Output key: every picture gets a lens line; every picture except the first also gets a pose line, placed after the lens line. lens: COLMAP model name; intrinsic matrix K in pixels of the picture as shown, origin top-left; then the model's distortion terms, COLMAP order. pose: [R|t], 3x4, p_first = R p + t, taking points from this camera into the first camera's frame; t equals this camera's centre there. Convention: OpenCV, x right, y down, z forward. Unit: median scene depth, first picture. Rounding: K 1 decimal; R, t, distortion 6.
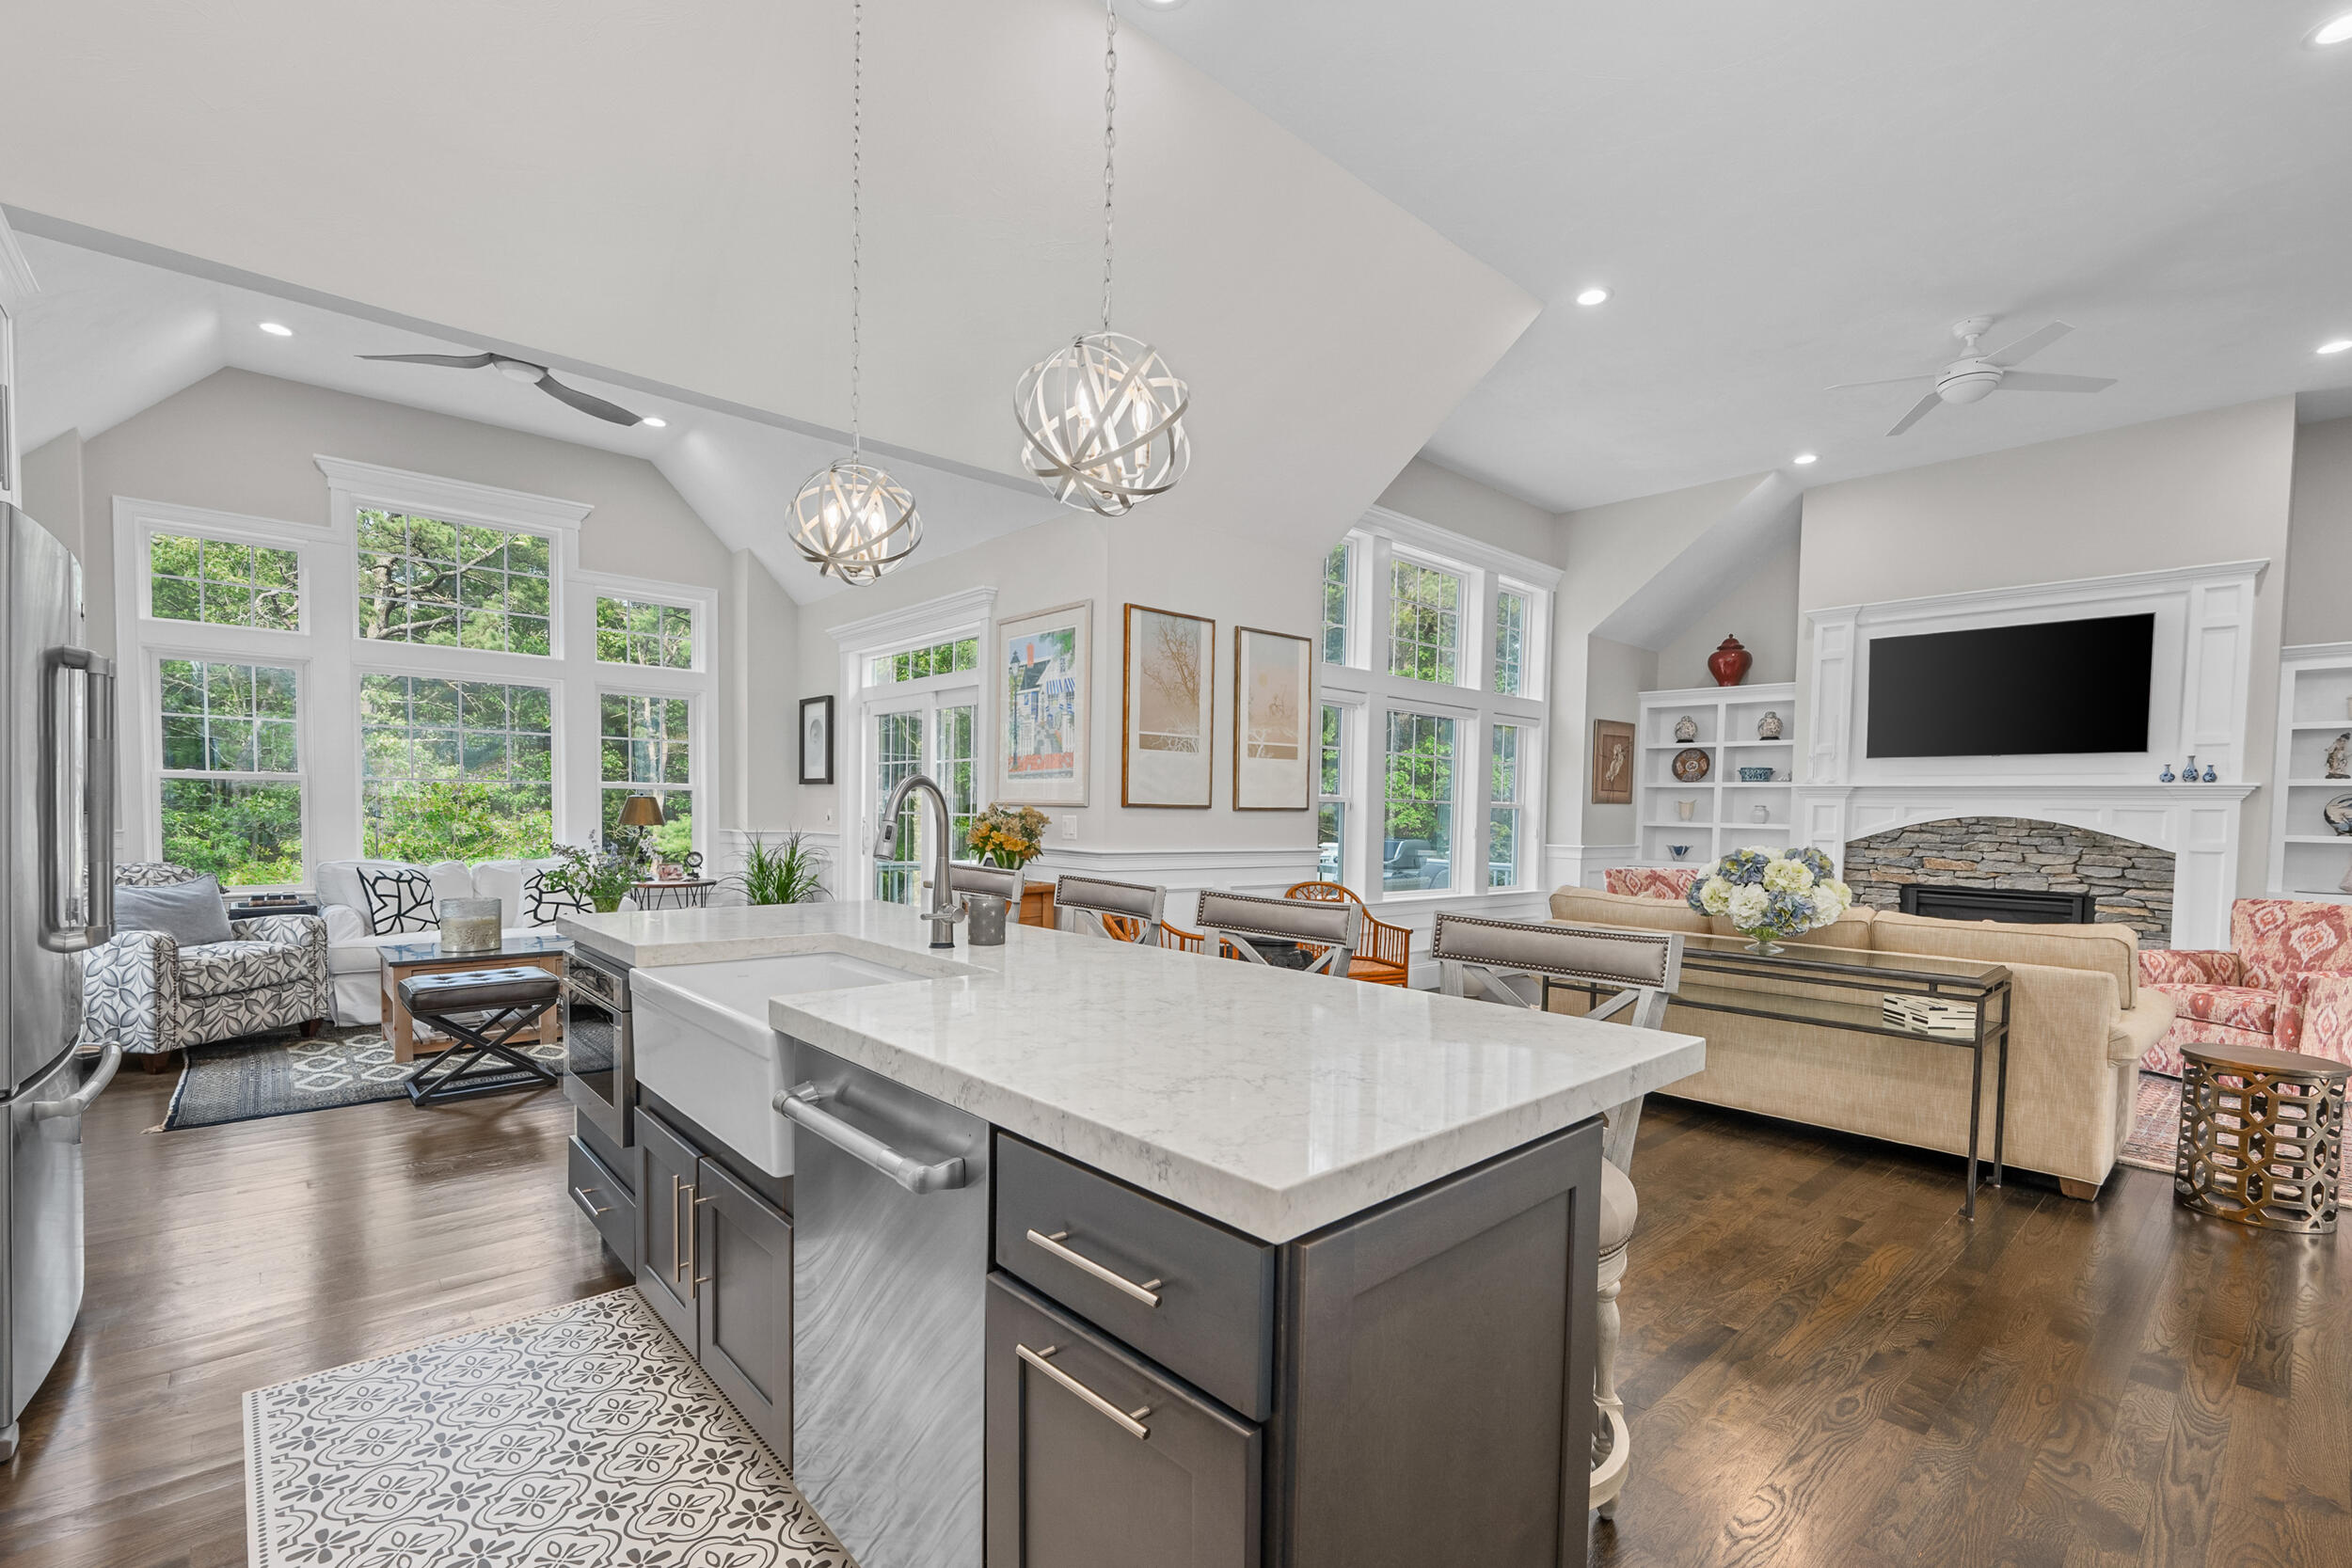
lens RADIAL K [[1086.7, 0, 1190.1], [0, 1086.7, 848.7], [0, 0, 1]] dist [-0.001055, 0.001829]
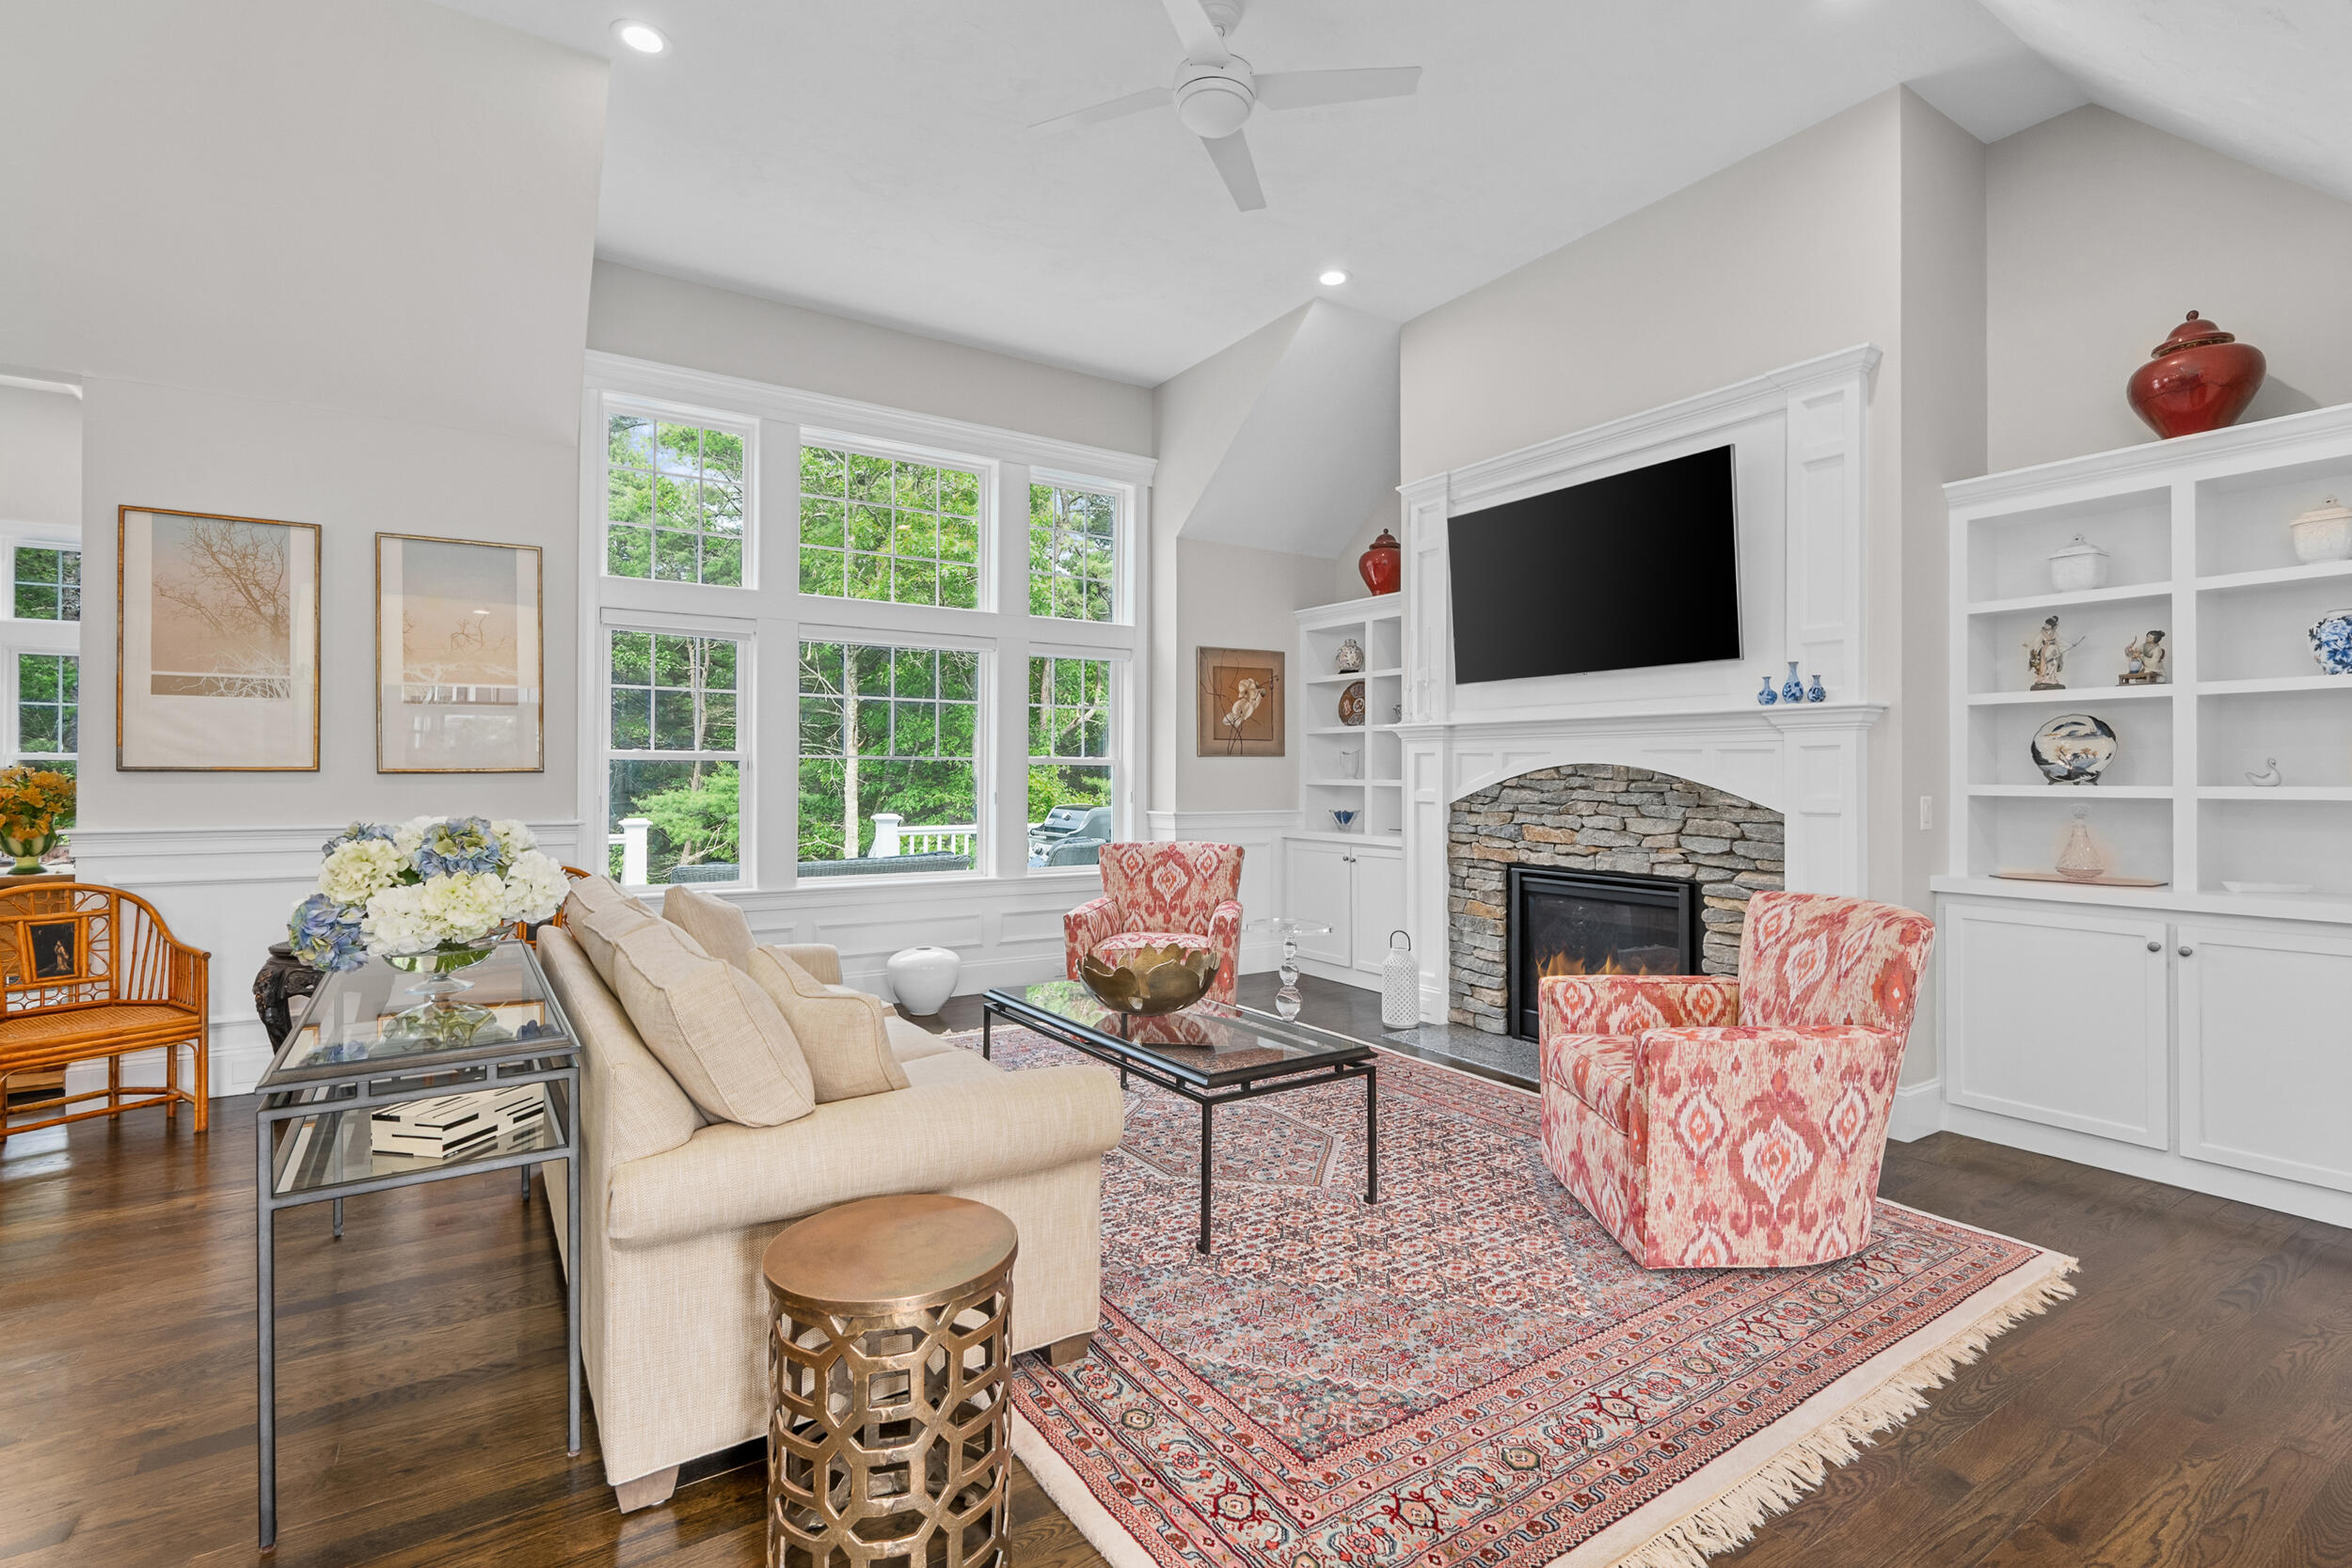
lens RADIAL K [[1086.7, 0, 1263.7], [0, 1086.7, 769.7], [0, 0, 1]] dist [-0.001055, 0.001829]
pose [[0.985822, -0.017561, -0.166875, 0.679523], [0.010896, 0.999109, -0.040771, -0.000166], [0.167443, 0.038375, 0.985135, 0.308499]]
